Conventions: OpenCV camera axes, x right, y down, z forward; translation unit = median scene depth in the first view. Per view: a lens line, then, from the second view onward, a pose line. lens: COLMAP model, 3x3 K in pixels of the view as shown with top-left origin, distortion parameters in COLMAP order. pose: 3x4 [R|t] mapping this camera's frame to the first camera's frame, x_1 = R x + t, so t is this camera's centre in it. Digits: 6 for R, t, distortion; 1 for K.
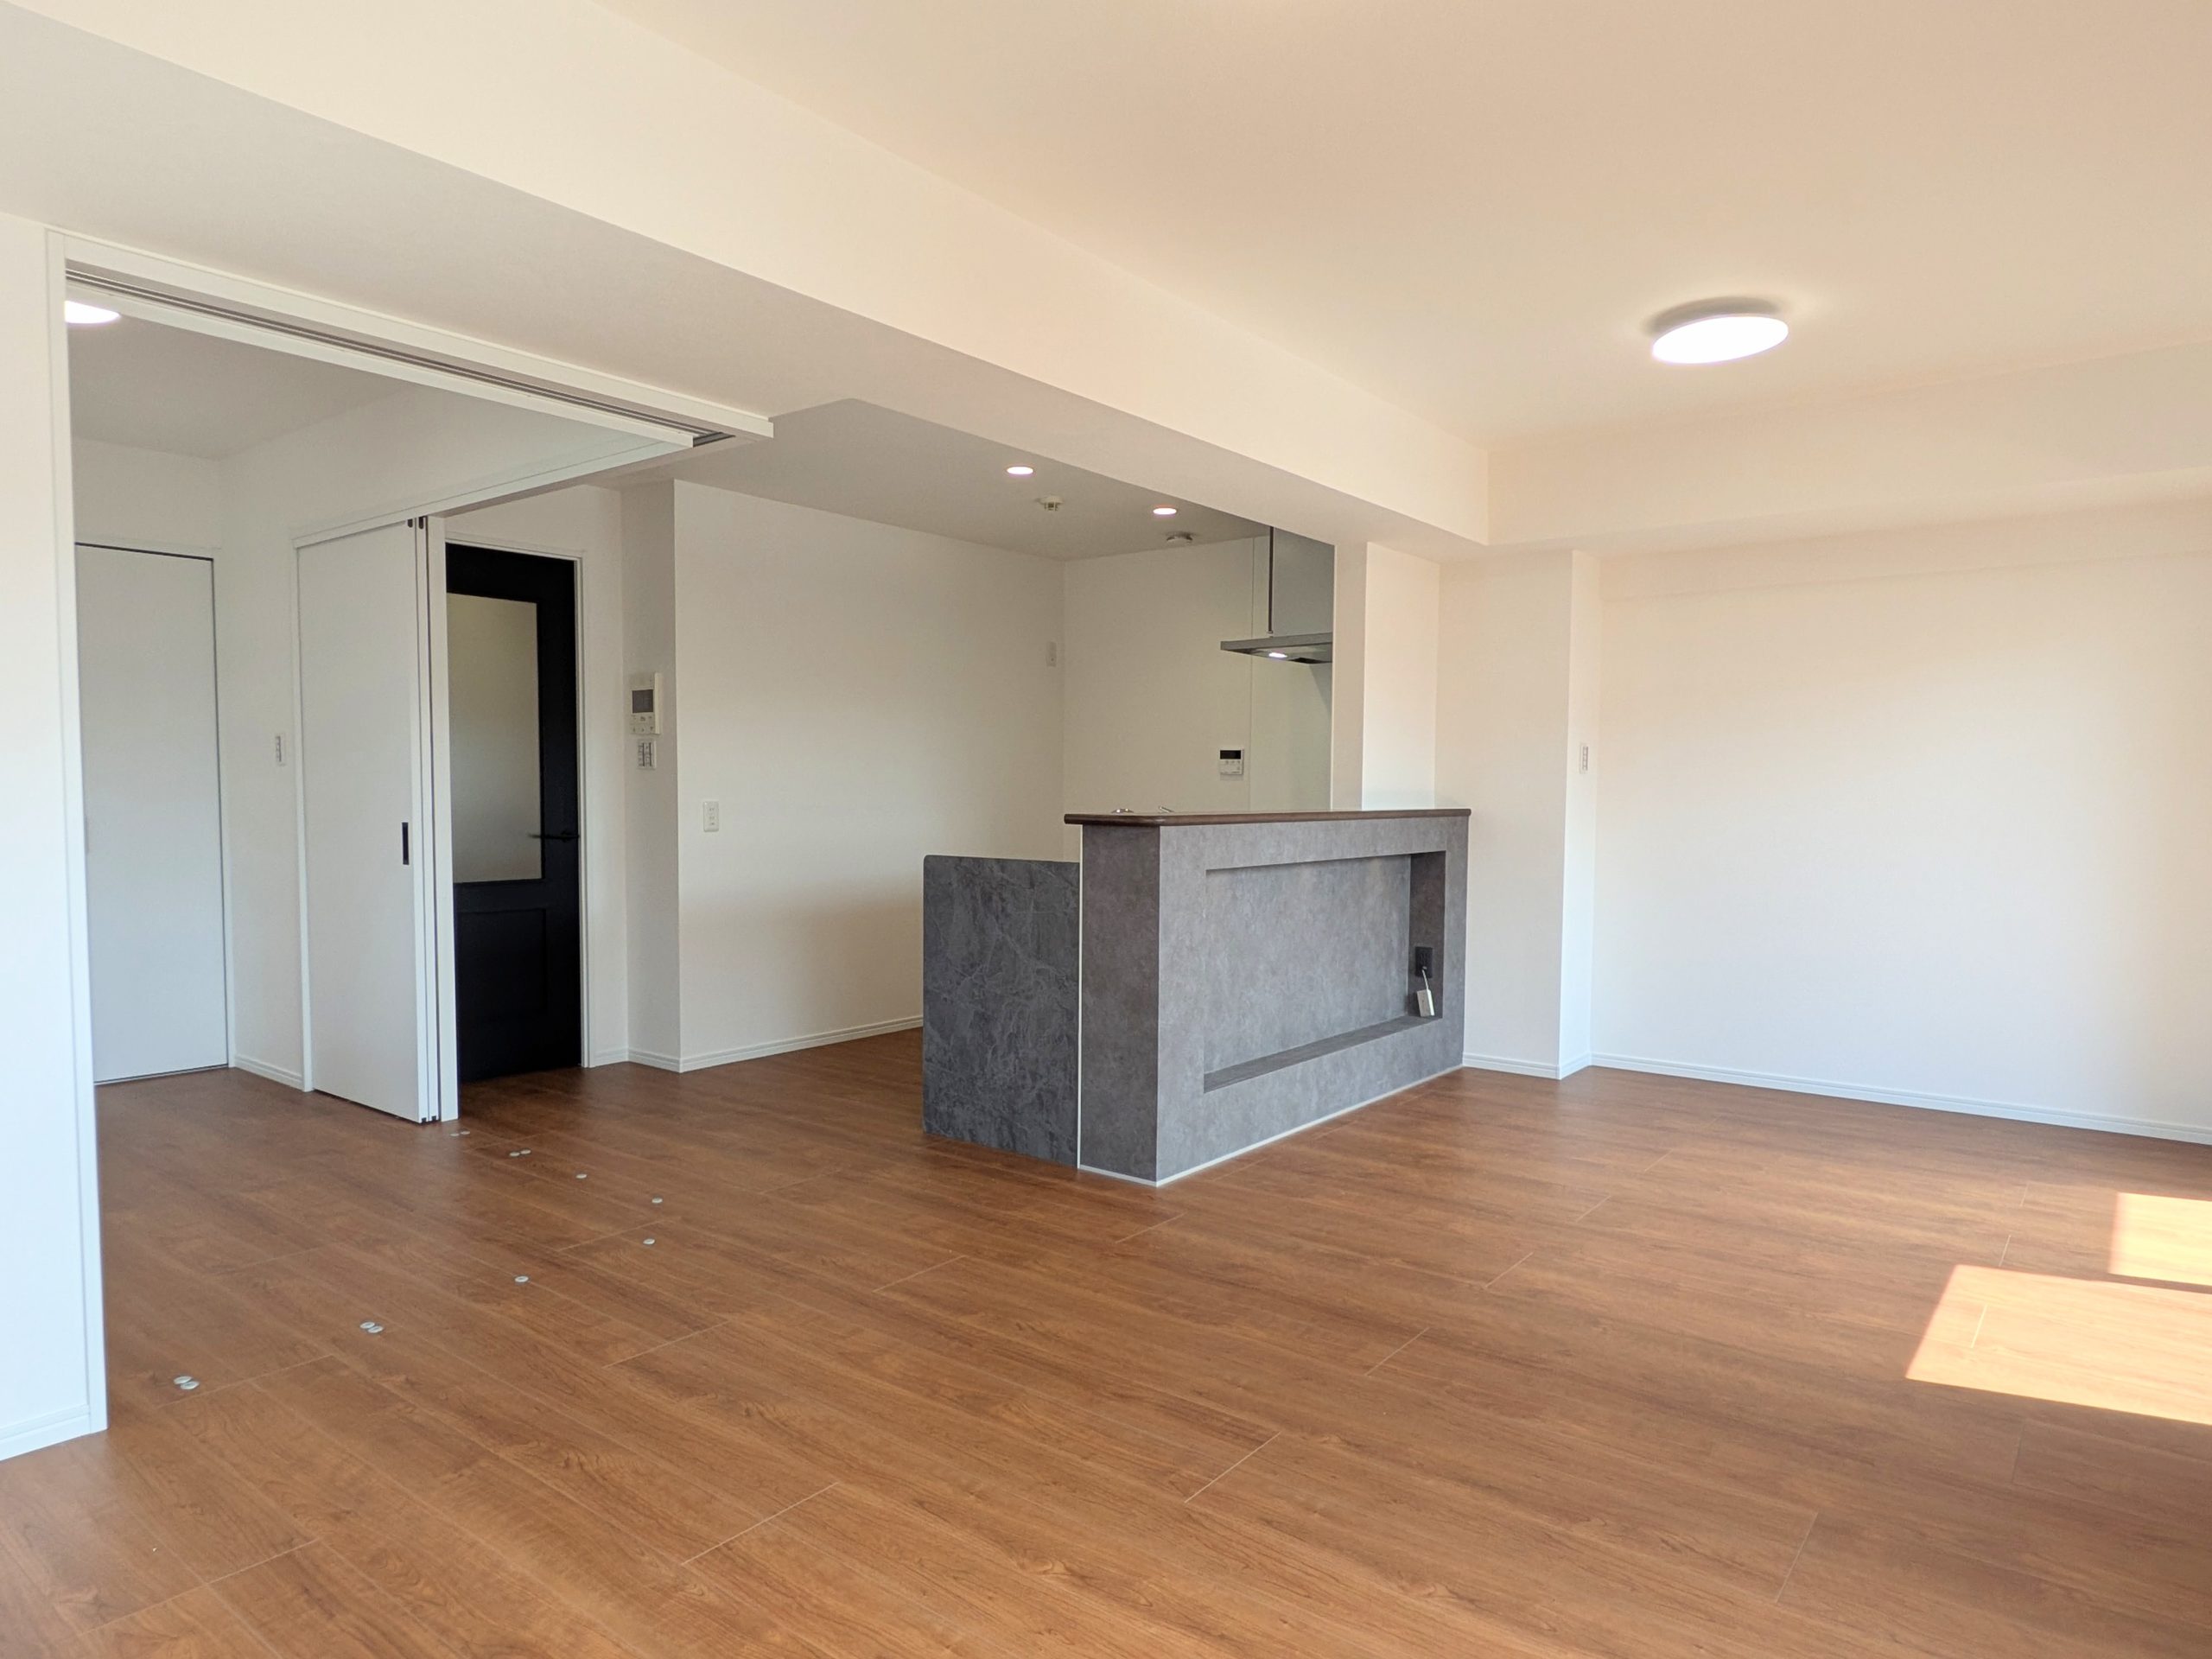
lens RADIAL K [[1352.4, 0, 1067.0], [0, 1352.4, 858.1], [0, 0, 1]] dist [0.006925, -0.006181]
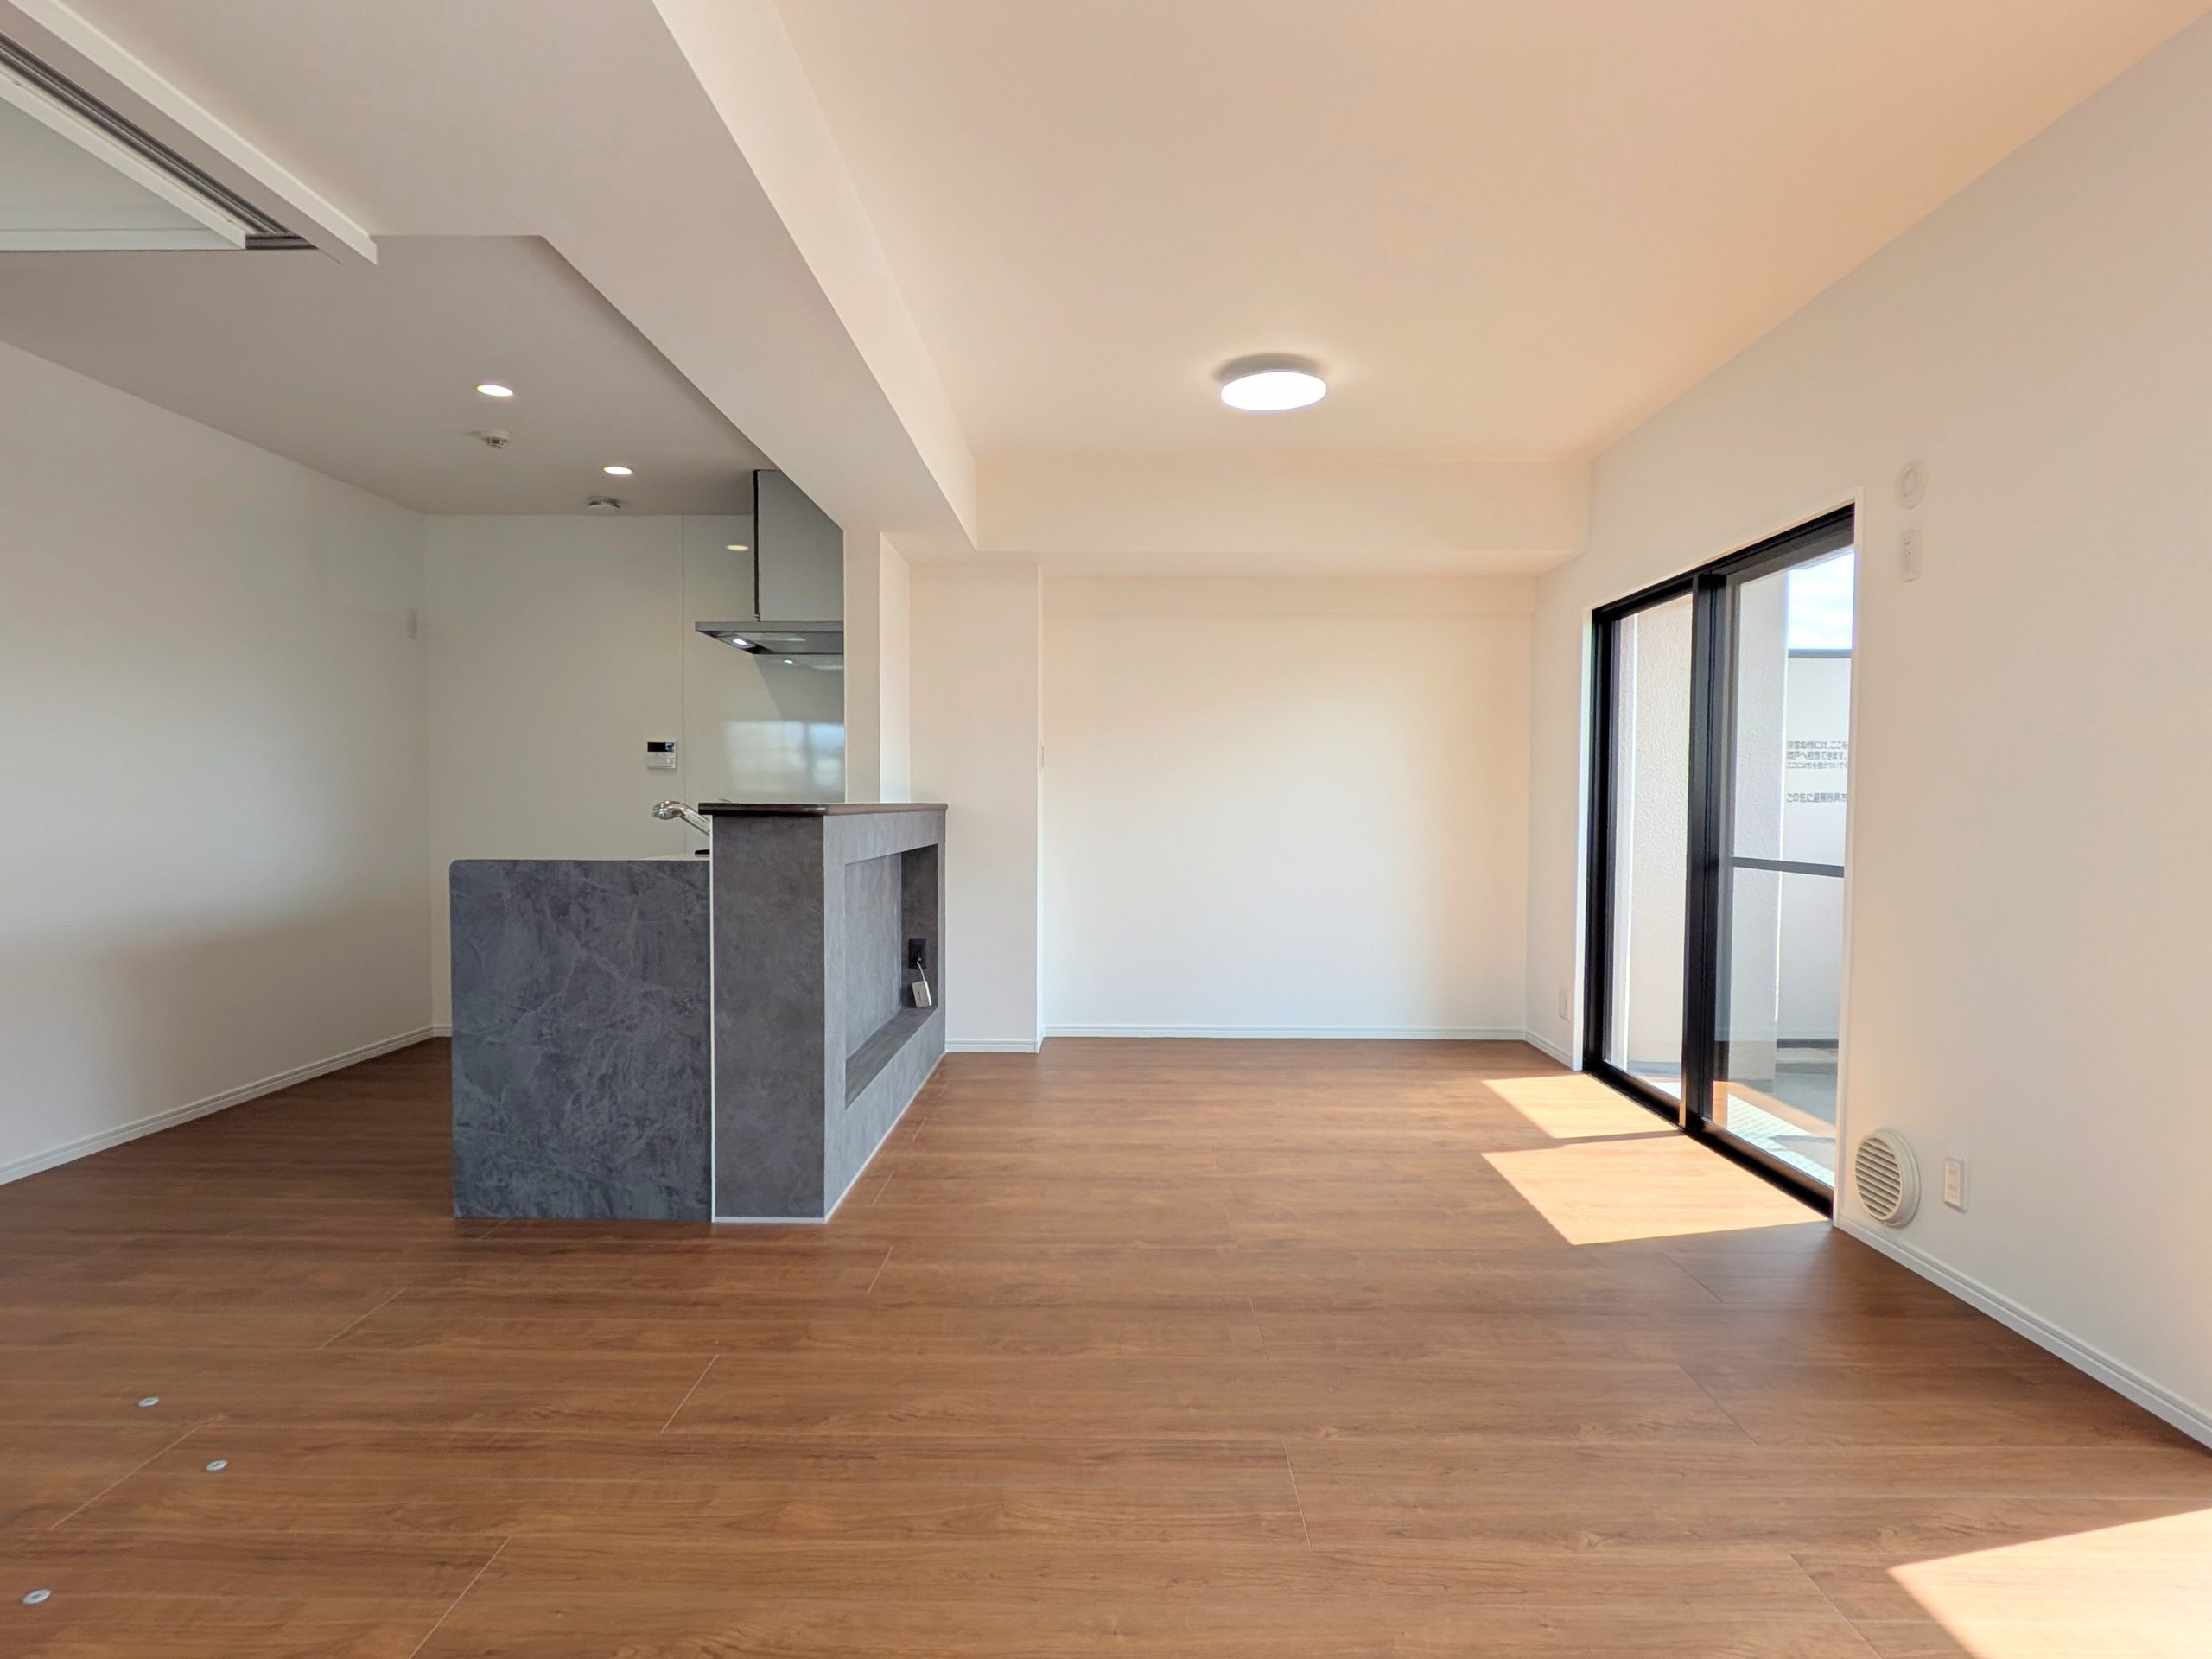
lens RADIAL K [[1269.6, 0, 1105.5], [0, 1269.6, 849.6], [0, 0, 1]] dist [0.005697, -0.008092]
pose [[0.787889, -0.025720, 0.615280, -0.258108], [0.032203, 0.999481, 0.000542, 0.003225], [-0.614975, 0.019387, 0.788308, 0.197967]]
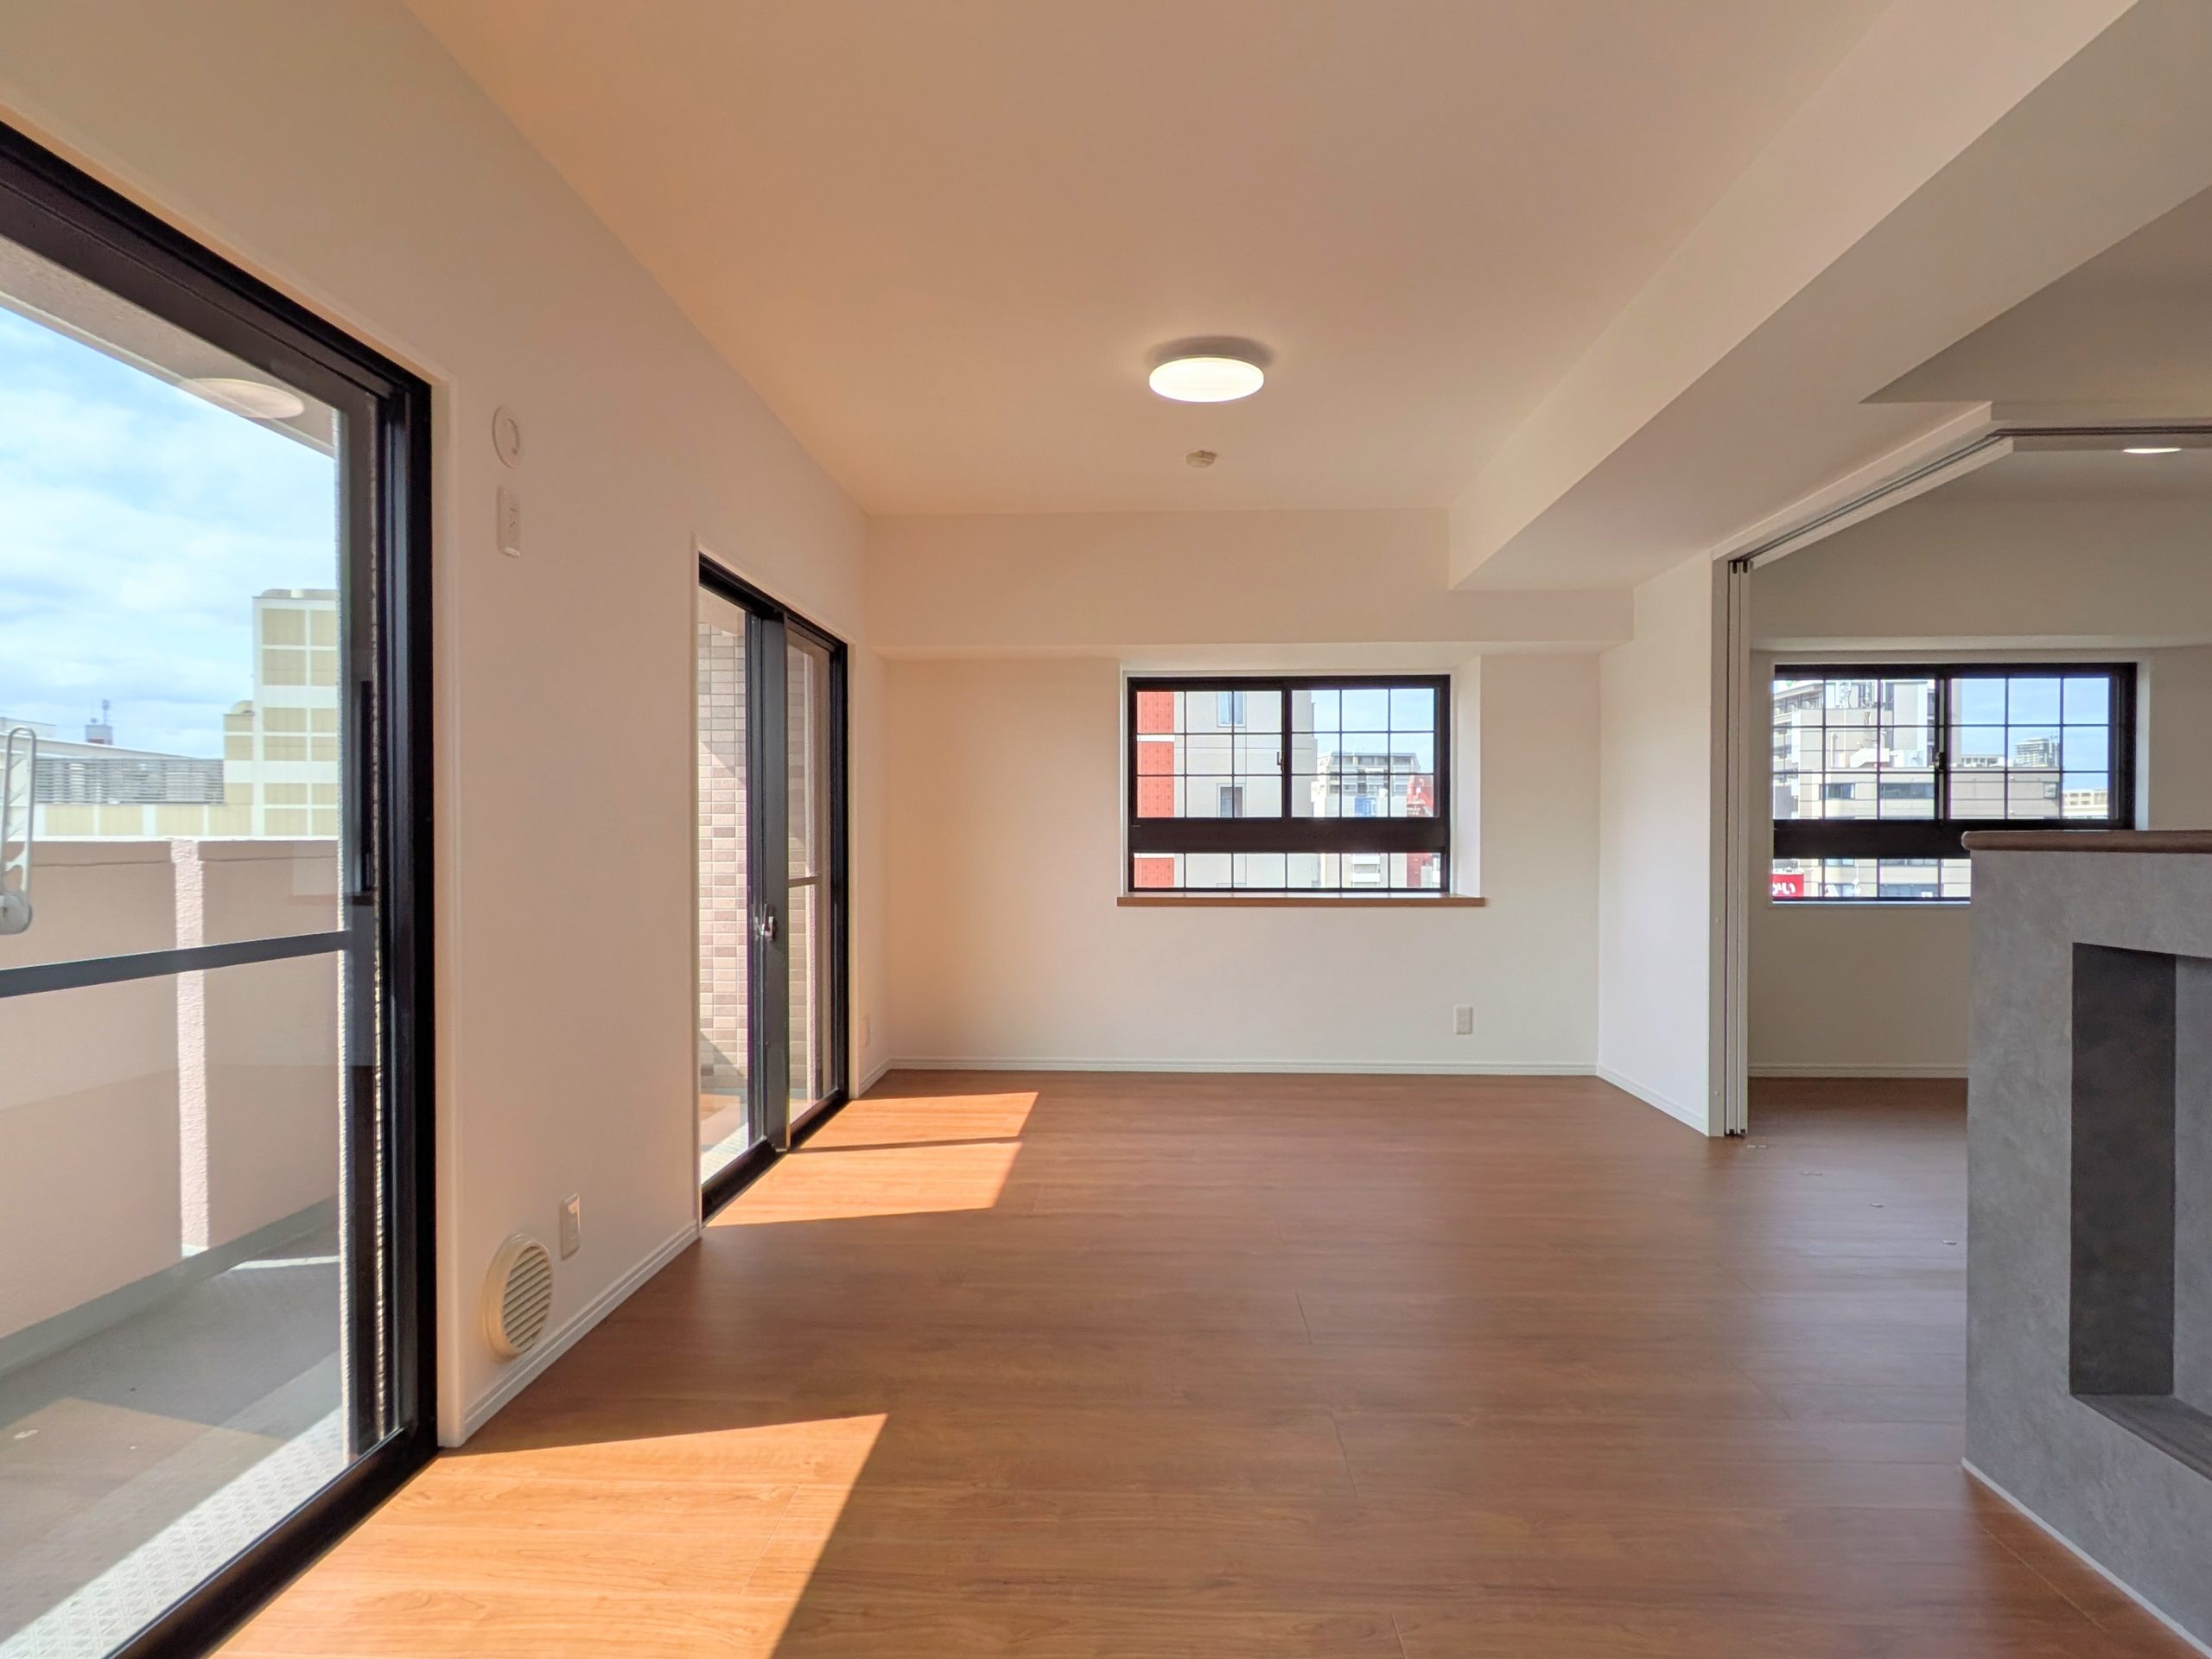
lens RADIAL K [[1269.6, 0, 1103.2], [0, 1269.6, 858.2], [0, 0, 1]] dist [0.005697, -0.008092]
pose [[-0.808215, 0.005513, -0.588862, 0.603611], [-0.031868, 0.998082, 0.053082, -0.032383], [0.588024, 0.061667, -0.806489, 1.057184]]
